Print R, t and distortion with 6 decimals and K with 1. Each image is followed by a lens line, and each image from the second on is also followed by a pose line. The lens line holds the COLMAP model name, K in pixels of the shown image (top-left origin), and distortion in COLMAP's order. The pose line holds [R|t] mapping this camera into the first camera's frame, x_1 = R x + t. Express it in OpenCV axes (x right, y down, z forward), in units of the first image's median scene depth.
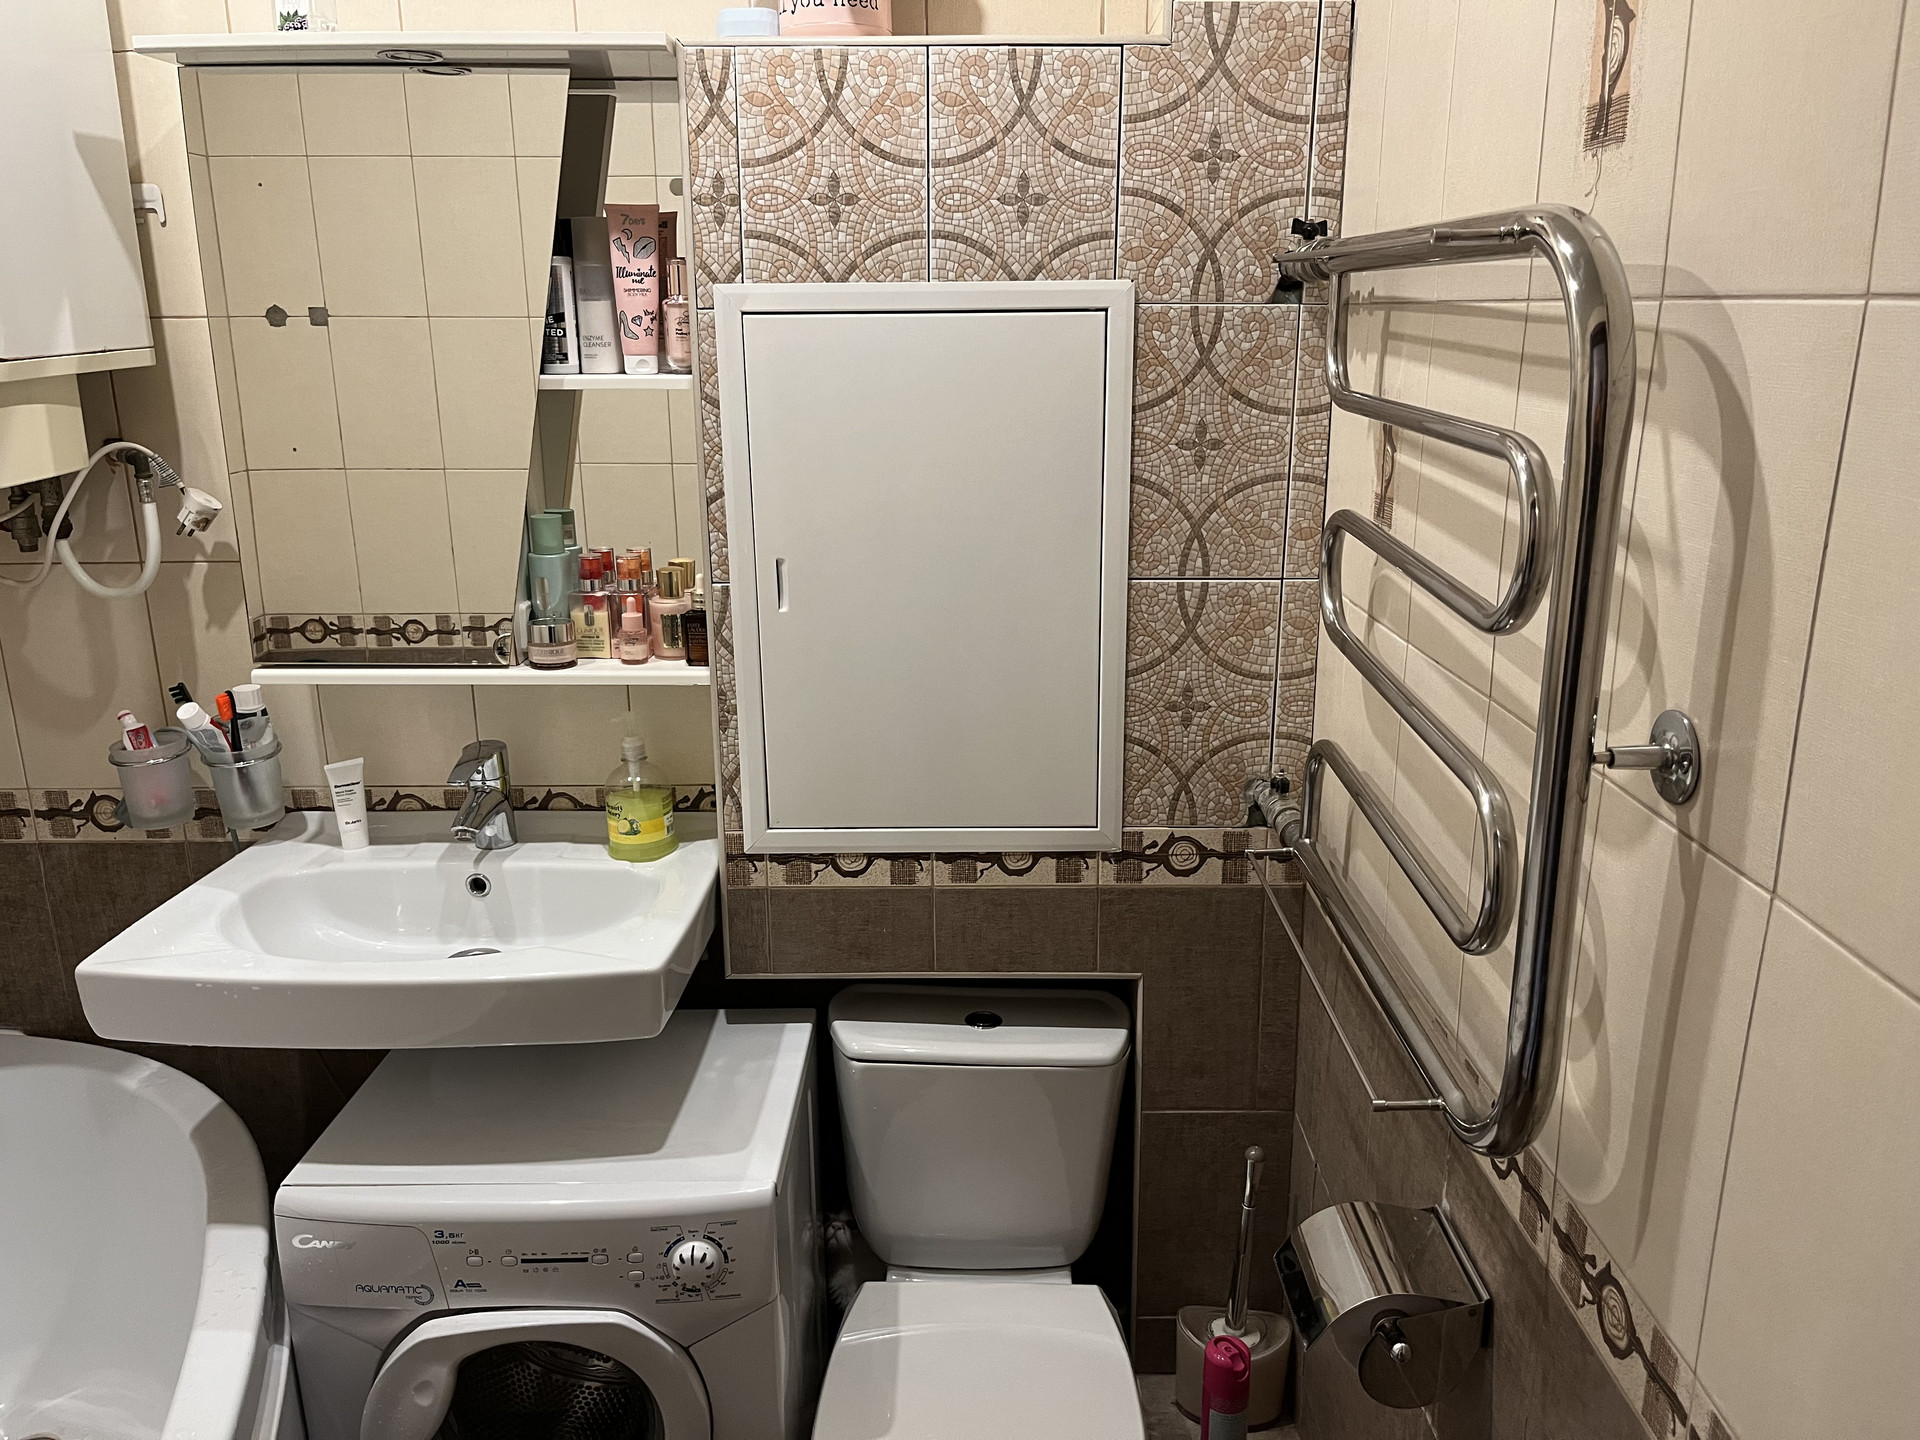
lens RADIAL K [[1459.2, 0, 974.2], [0, 1459.2, 720.5], [0, 0, 1]] dist [0.040783, -0.065935]
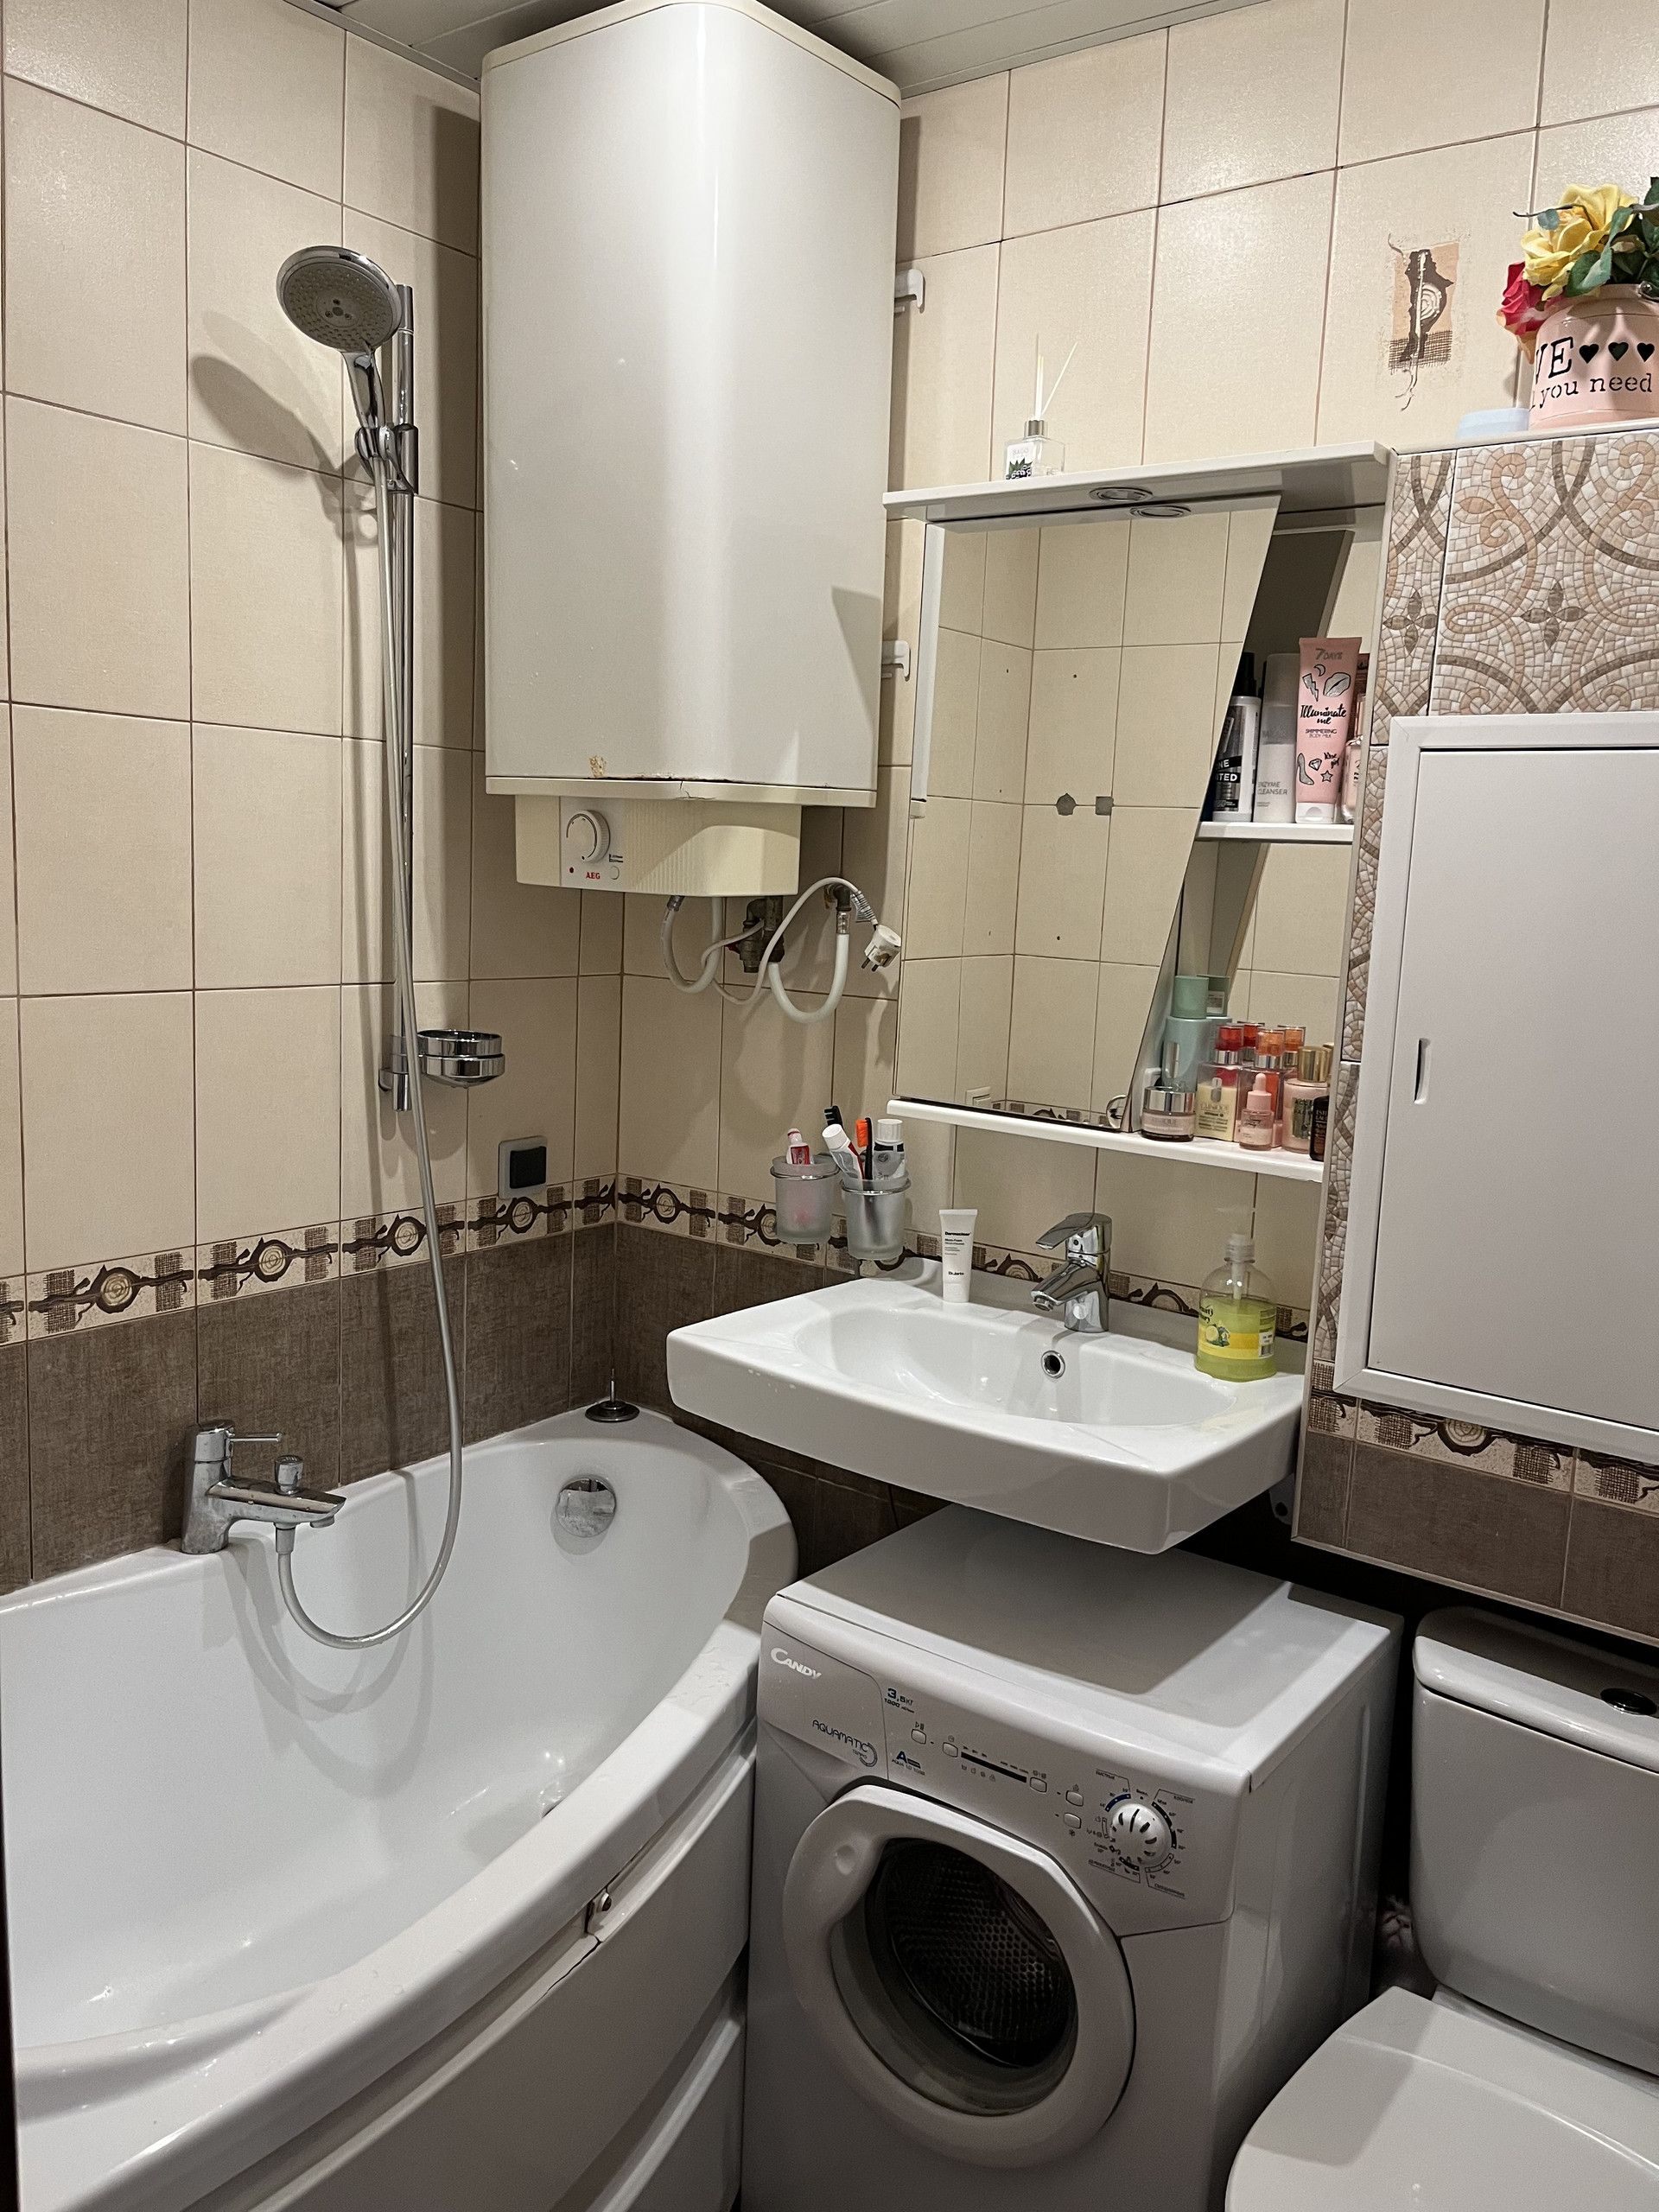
lens RADIAL K [[1681.2, 0, 841.8], [0, 1681.2, 1117.8], [0, 0, 1]] dist [0.040783, -0.065935]
pose [[0.796790, 0.127426, -0.590668, 0.169703], [-0.204602, 0.976665, -0.065303, 0.060744], [0.568564, 0.172884, 0.804268, 0.049934]]
